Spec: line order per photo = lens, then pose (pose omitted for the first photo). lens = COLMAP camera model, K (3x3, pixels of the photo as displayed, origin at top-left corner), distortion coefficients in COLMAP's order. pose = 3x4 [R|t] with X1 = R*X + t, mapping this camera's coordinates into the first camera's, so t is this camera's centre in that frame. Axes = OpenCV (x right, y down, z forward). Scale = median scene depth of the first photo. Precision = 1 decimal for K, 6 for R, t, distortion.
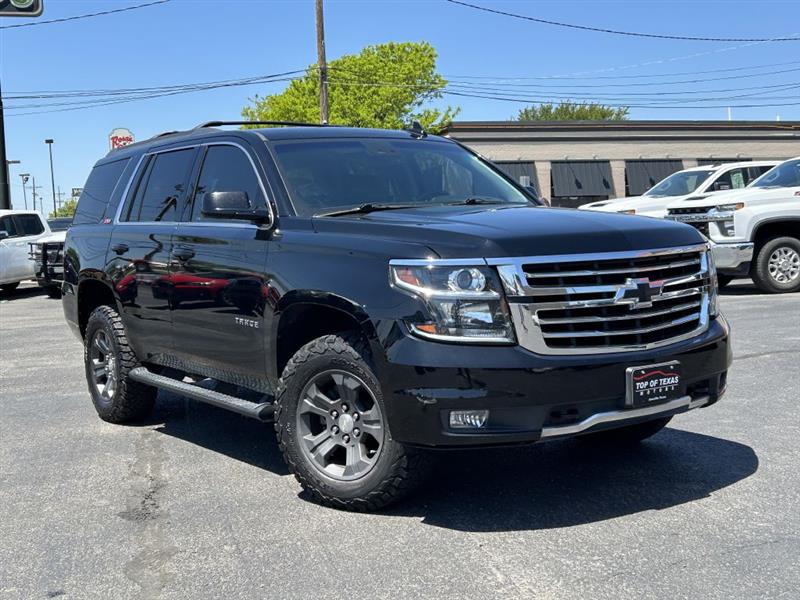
lens RADIAL K [[993.4, 0, 400.0], [0, 993.4, 300.0], [0, 0, 1]] dist [0.139460, -0.314623]
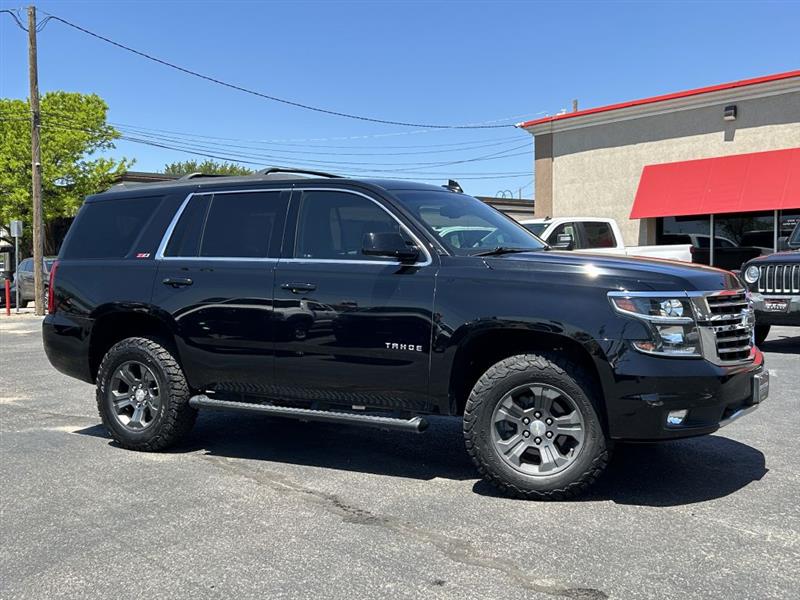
lens RADIAL K [[905.4, 0, 400.0], [0, 905.4, 300.0], [0, 0, 1]] dist [0.137972, -0.349735]
pose [[0.916478, 0.010505, 0.399947, -0.644270], [0.007840, 0.998992, -0.044205, 0.016322], [-0.400008, 0.043648, 0.915472, 0.052740]]
